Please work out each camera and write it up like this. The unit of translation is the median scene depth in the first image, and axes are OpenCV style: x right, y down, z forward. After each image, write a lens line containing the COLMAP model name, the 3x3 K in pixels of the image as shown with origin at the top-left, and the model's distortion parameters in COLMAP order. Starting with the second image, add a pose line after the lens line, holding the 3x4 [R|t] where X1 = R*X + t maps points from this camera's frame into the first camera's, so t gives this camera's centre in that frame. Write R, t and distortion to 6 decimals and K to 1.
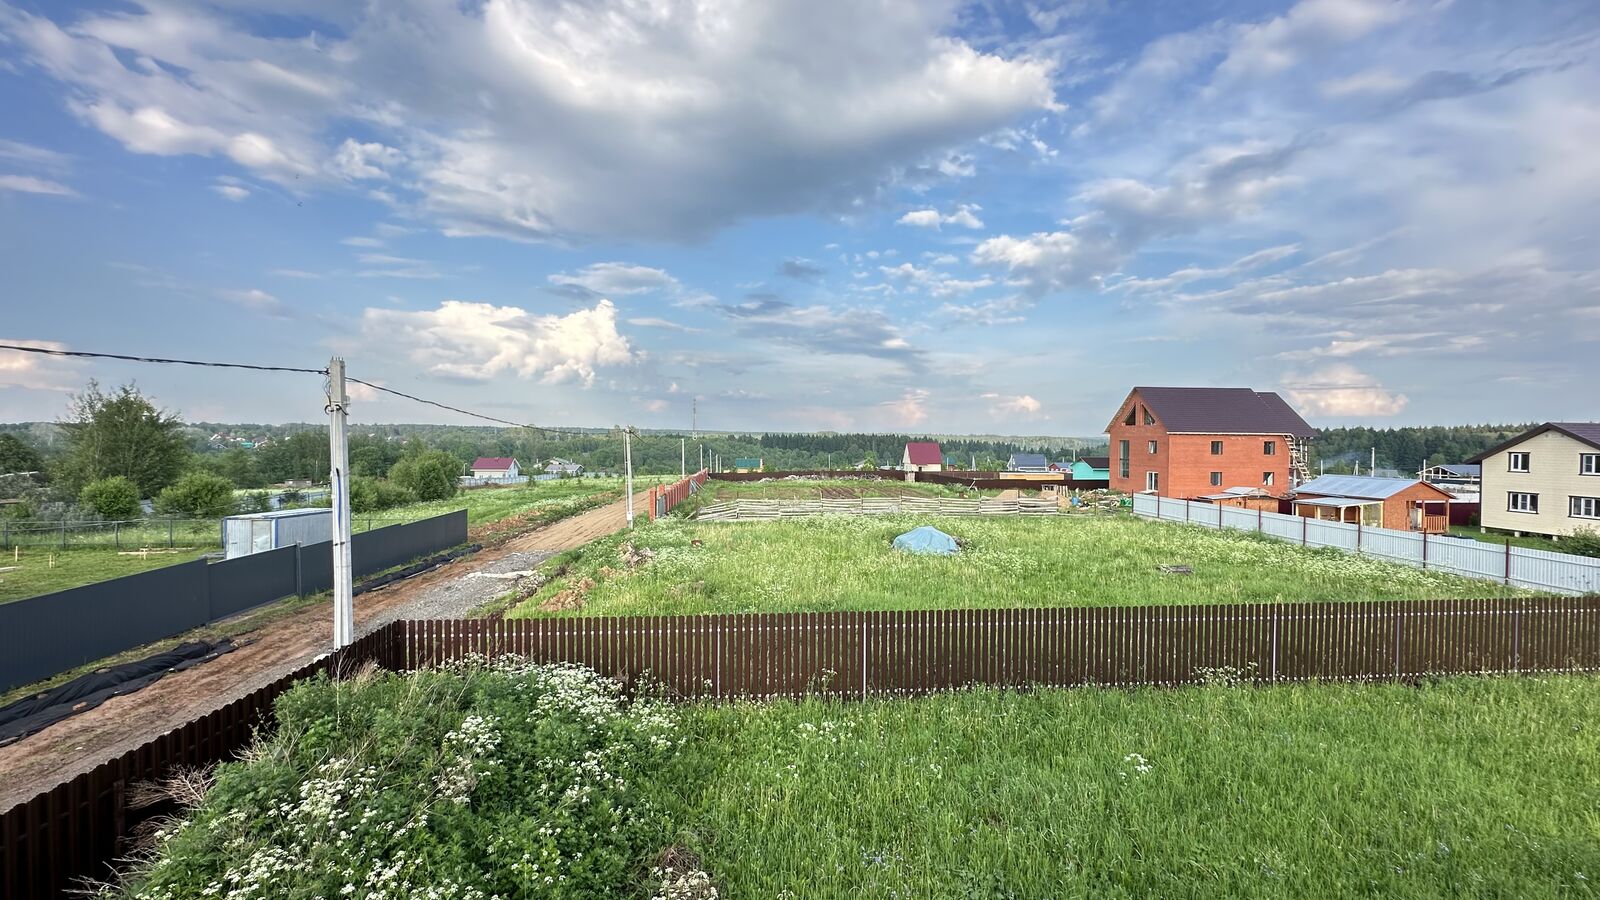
lens RADIAL K [[640.8, 0, 800.0], [0, 640.8, 450.0], [0, 0, 1]] dist [-0.002699, 0.000895]
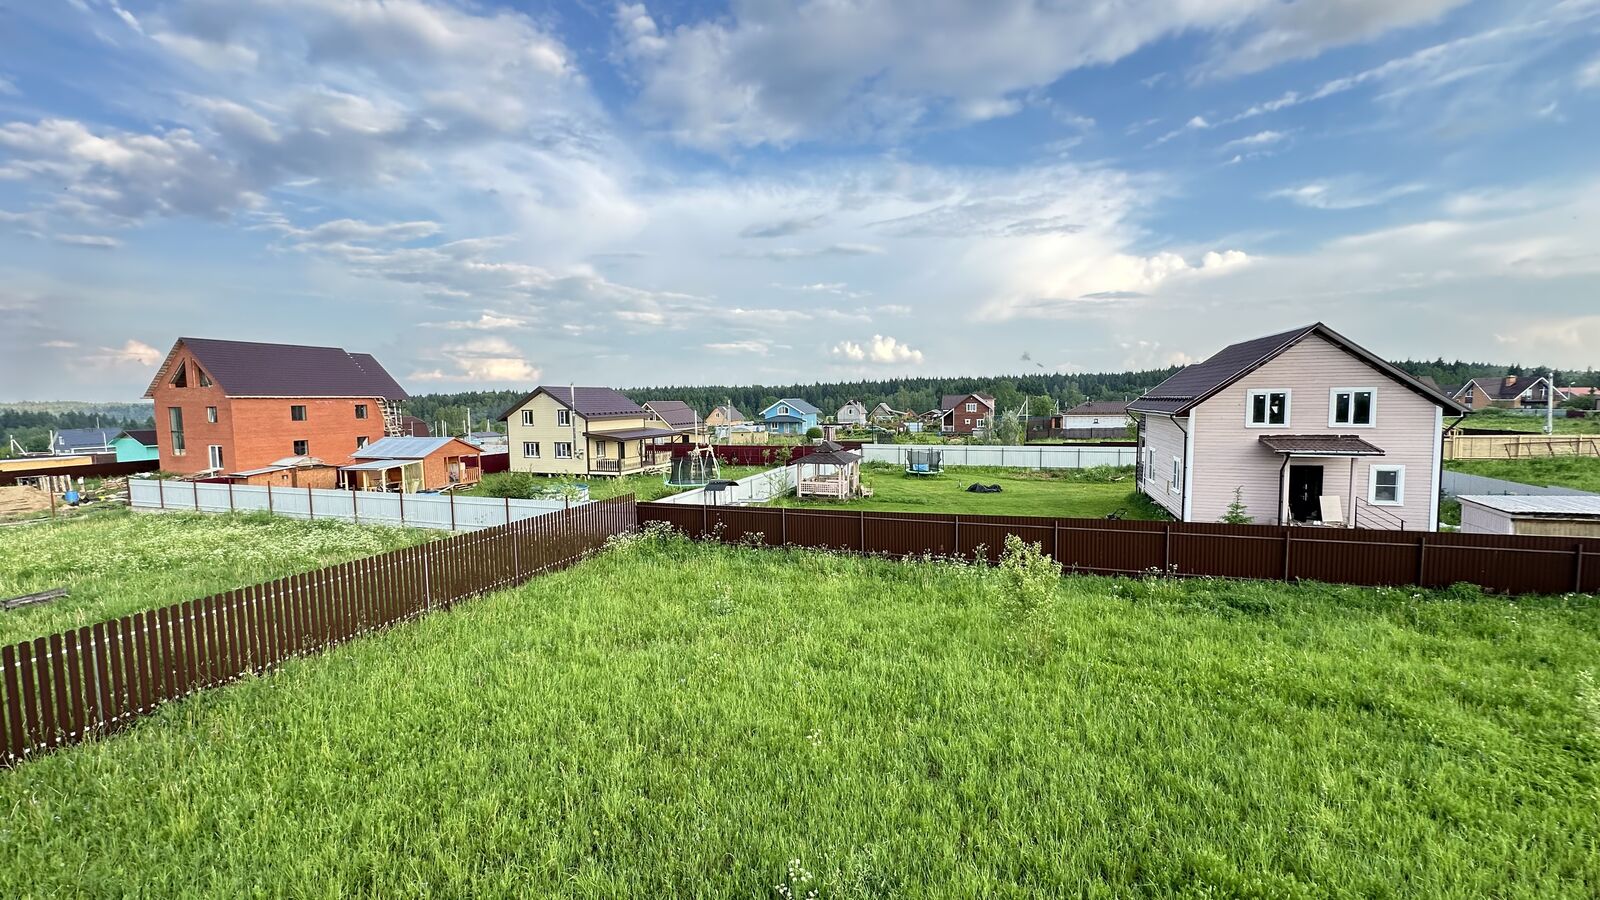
lens RADIAL K [[640.8, 0, 800.0], [0, 640.8, 450.0], [0, 0, 1]] dist [-0.002699, 0.000895]
pose [[0.418394, -0.082768, 0.904486, 0.230942], [0.032080, 0.996565, 0.076355, 0.003517], [-0.907699, -0.002931, 0.419612, -0.012787]]
